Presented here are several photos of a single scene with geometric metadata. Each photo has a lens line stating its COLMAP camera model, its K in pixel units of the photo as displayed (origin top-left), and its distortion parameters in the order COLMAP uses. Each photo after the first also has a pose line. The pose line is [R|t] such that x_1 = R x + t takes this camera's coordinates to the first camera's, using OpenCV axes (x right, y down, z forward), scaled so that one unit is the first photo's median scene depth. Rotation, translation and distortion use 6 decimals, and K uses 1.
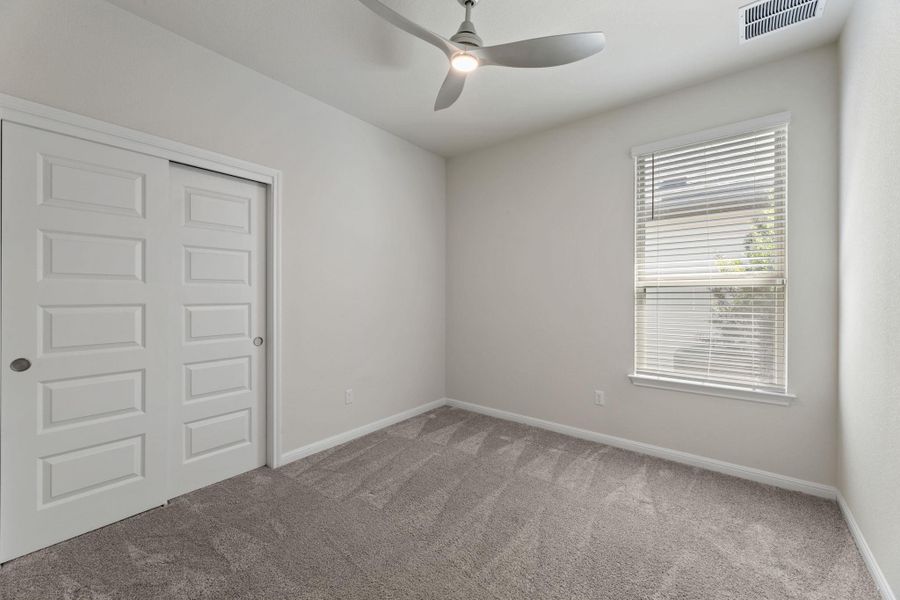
lens RADIAL K [[358.8, 0, 450.9], [0, 358.8, 295.1], [0, 0, 1]] dist [0.001858, 0.000194]
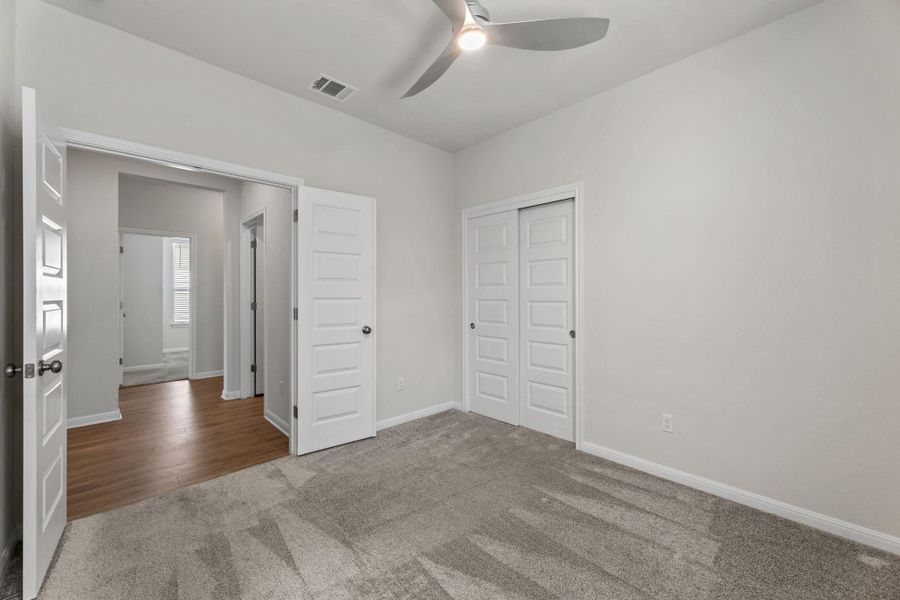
lens RADIAL K [[358.8, 0, 450.9], [0, 358.8, 295.1], [0, 0, 1]] dist [0.001858, 0.000194]
pose [[-0.139803, -0.001646, -0.990178, 0.756848], [0.003344, 0.999992, -0.002135, 0.003795], [0.990174, -0.003609, -0.139796, 0.866212]]
